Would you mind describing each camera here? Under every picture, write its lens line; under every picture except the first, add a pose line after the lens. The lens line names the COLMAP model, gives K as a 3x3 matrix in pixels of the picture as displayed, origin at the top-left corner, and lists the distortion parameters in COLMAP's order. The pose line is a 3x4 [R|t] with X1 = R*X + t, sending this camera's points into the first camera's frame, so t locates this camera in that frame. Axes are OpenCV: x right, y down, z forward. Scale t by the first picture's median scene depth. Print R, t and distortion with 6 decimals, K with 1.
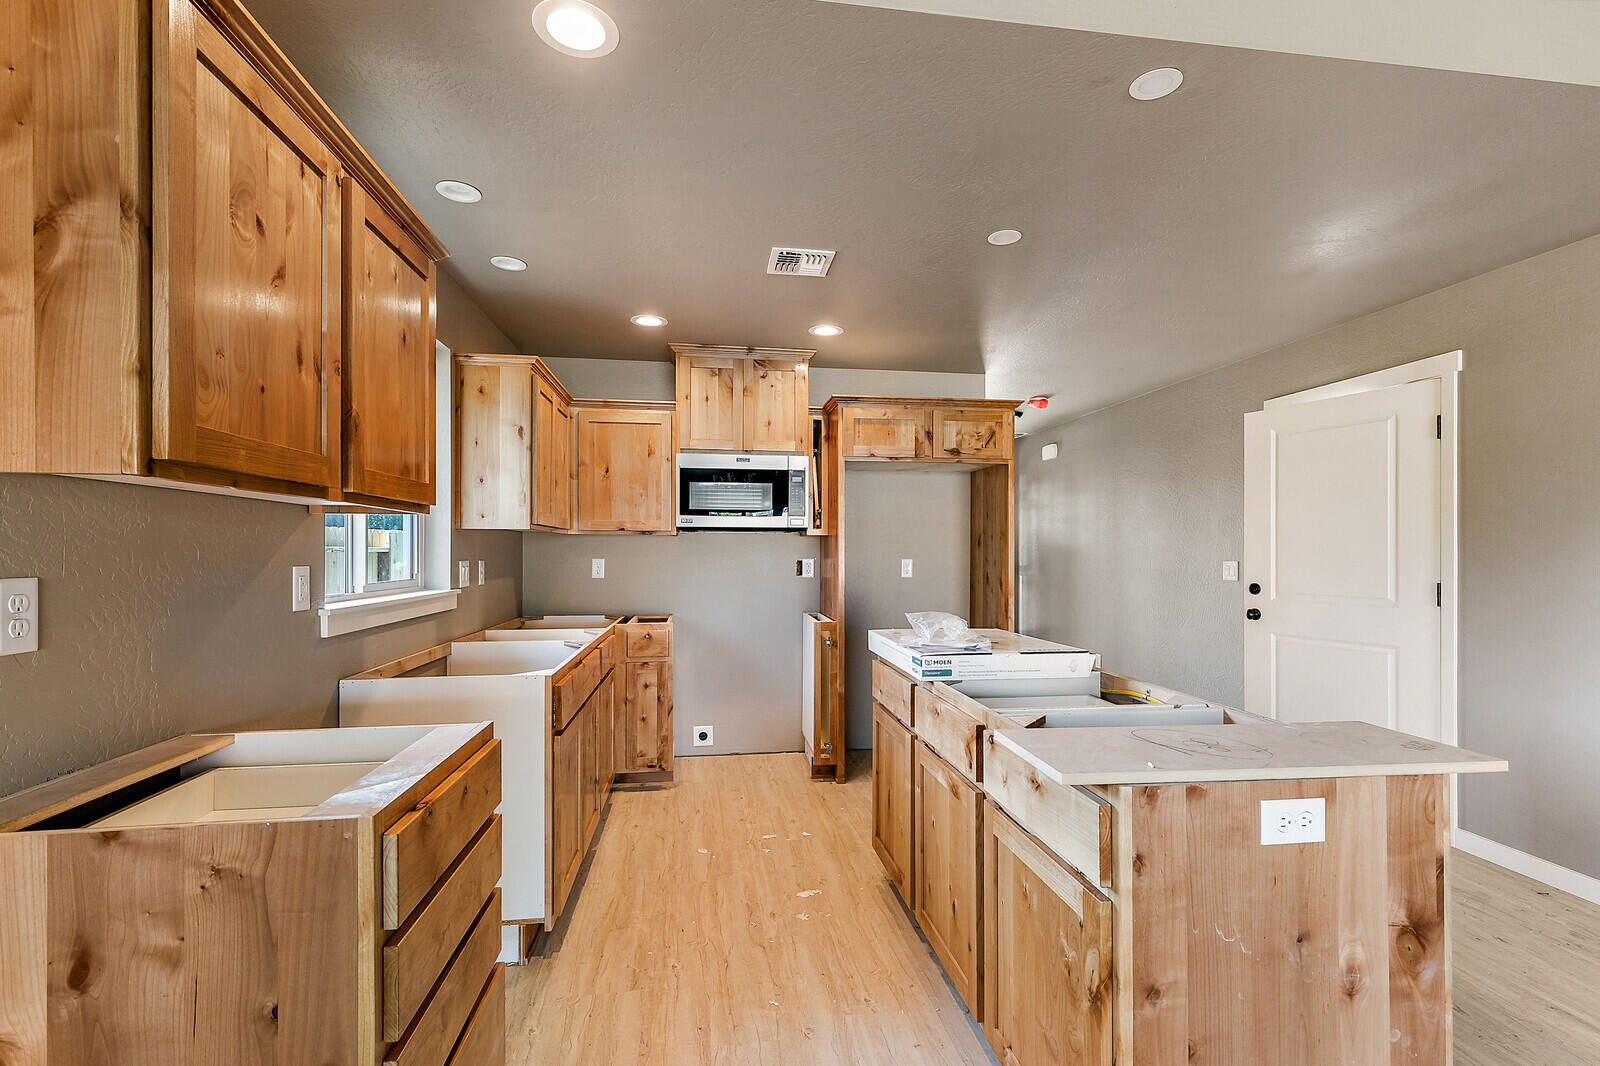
lens RADIAL K [[723.8, 0, 803.7], [0, 723.8, 553.8], [0, 0, 1]] dist [0.013075, -0.001189]
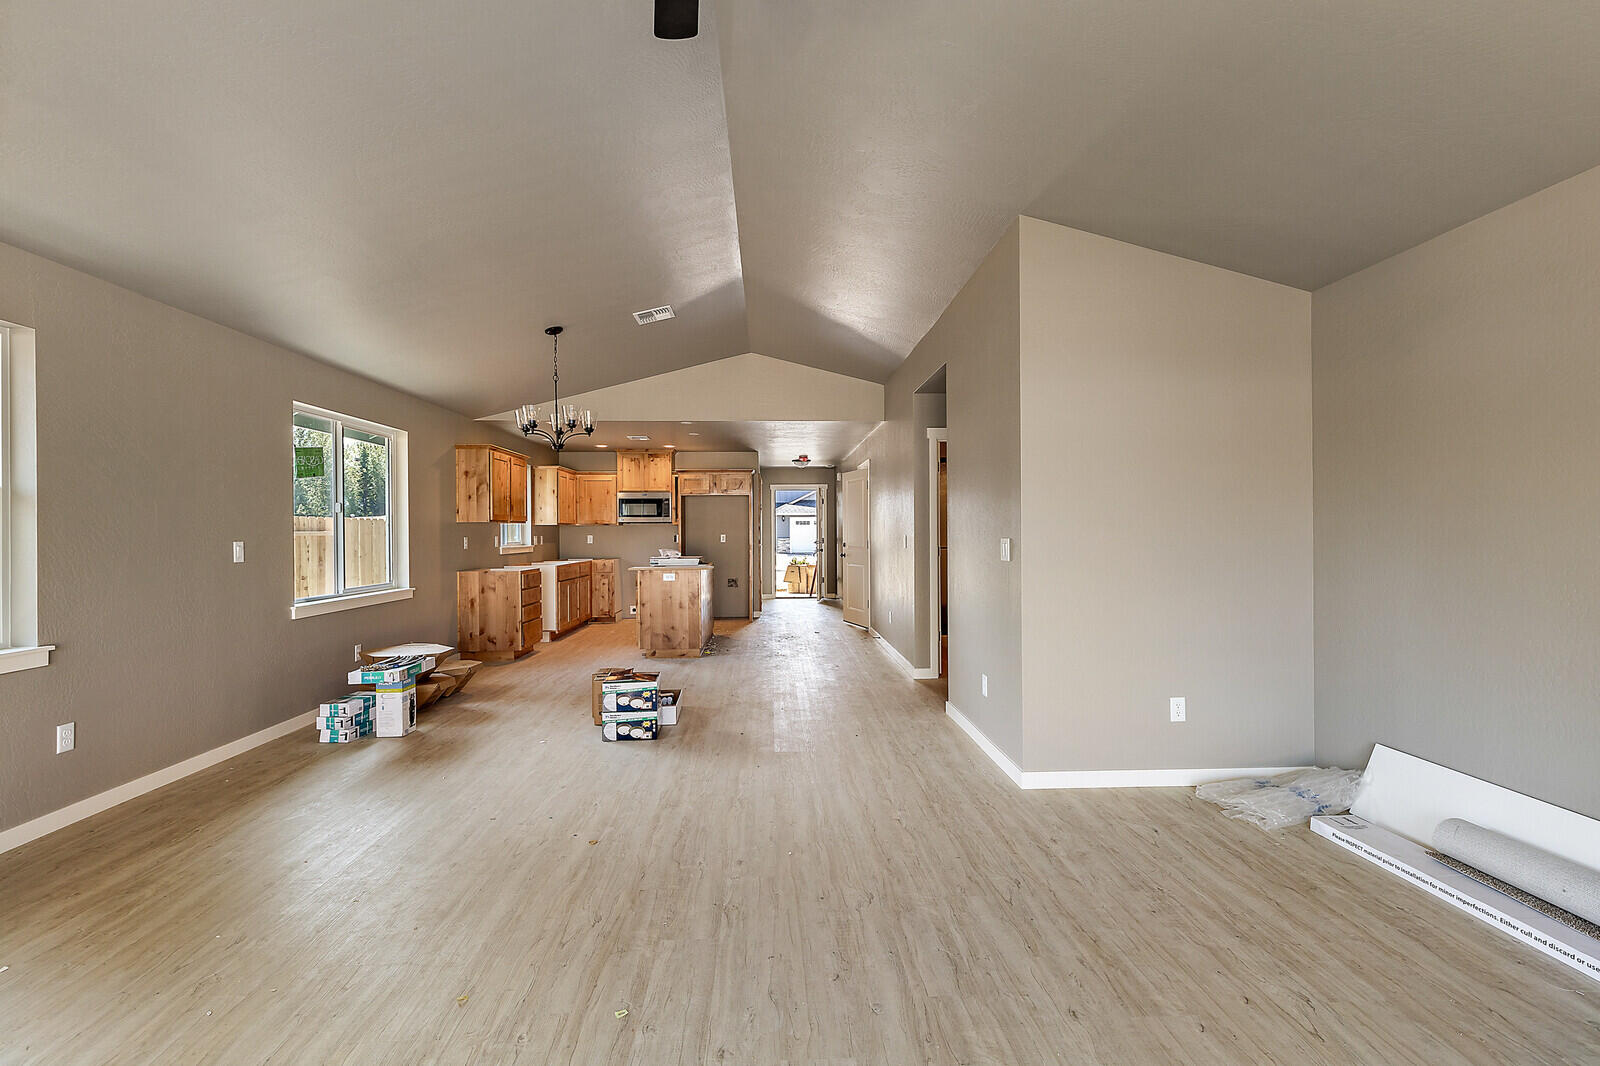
lens RADIAL K [[723.8, 0, 801.9], [0, 723.8, 529.7], [0, 0, 1]] dist [0.013075, -0.001189]
pose [[0.995381, -0.009157, -0.095568, 0.710740], [0.008732, 0.999950, -0.004867, 0.006868], [0.095608, 0.004010, 0.995411, -1.457009]]
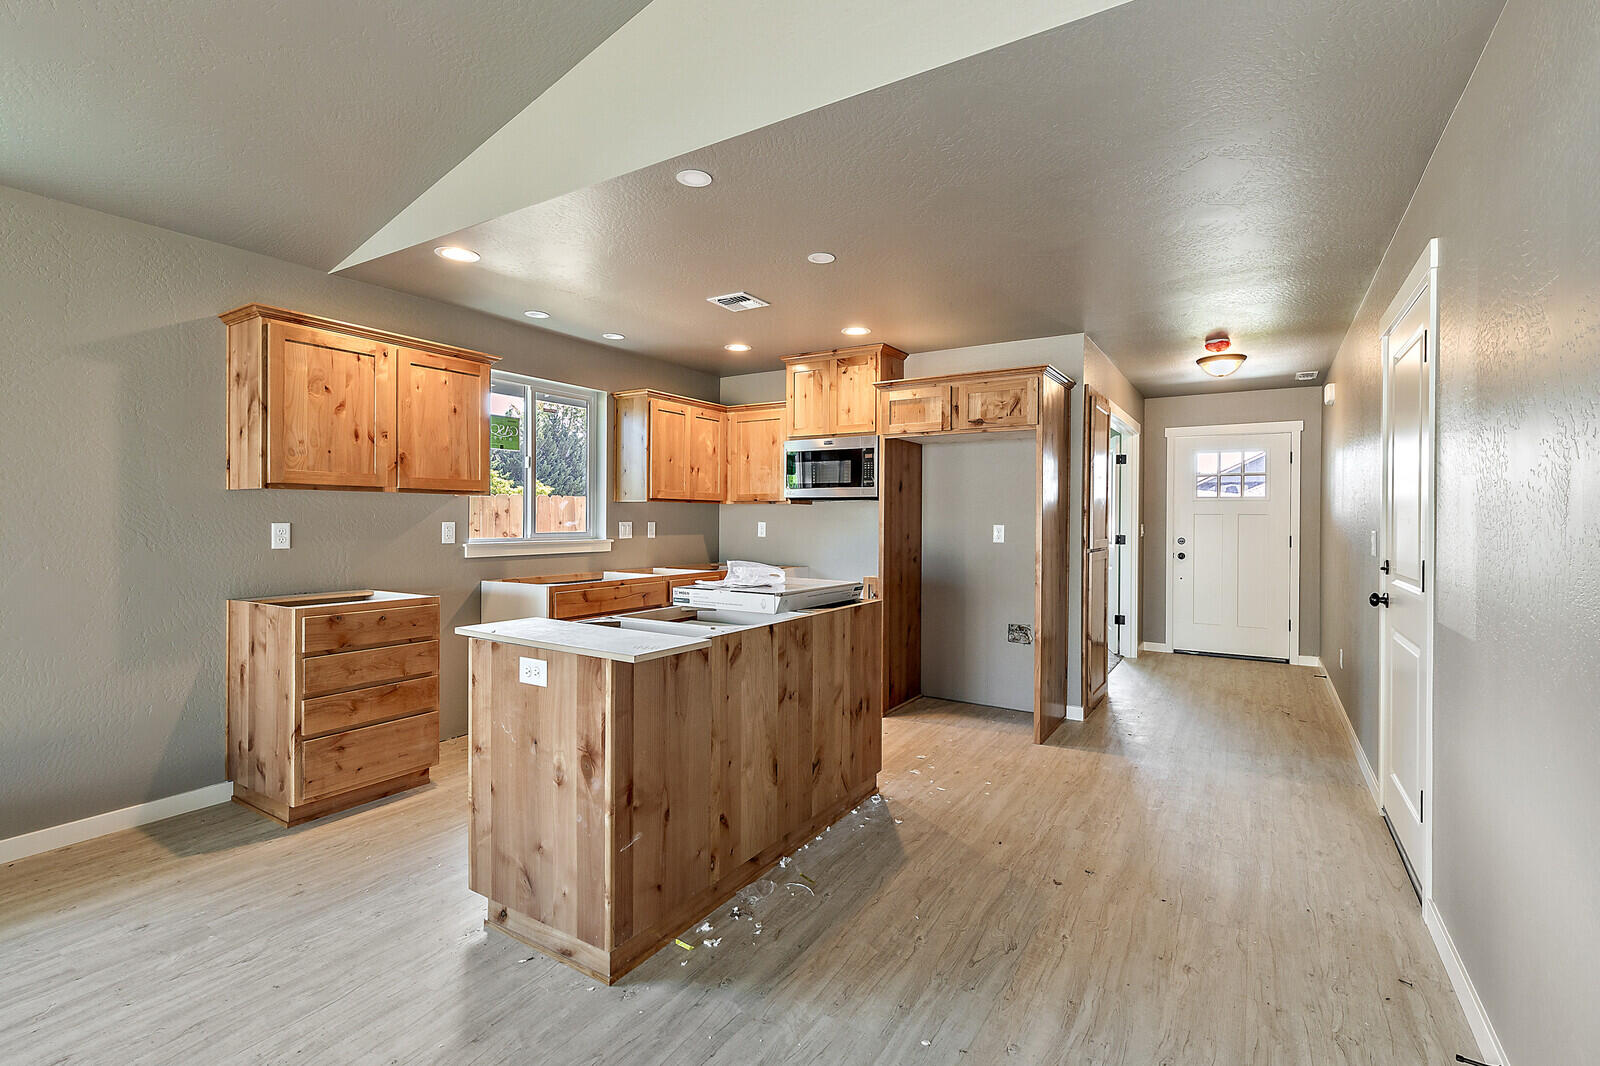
lens RADIAL K [[723.8, 0, 803.7], [0, 723.8, 521.1], [0, 0, 1]] dist [0.013075, -0.001189]
pose [[0.766503, 0.005650, -0.642216, 0.695082], [-0.005798, 0.999981, 0.001878, 0.002020], [0.642215, 0.002285, 0.766521, 0.032270]]
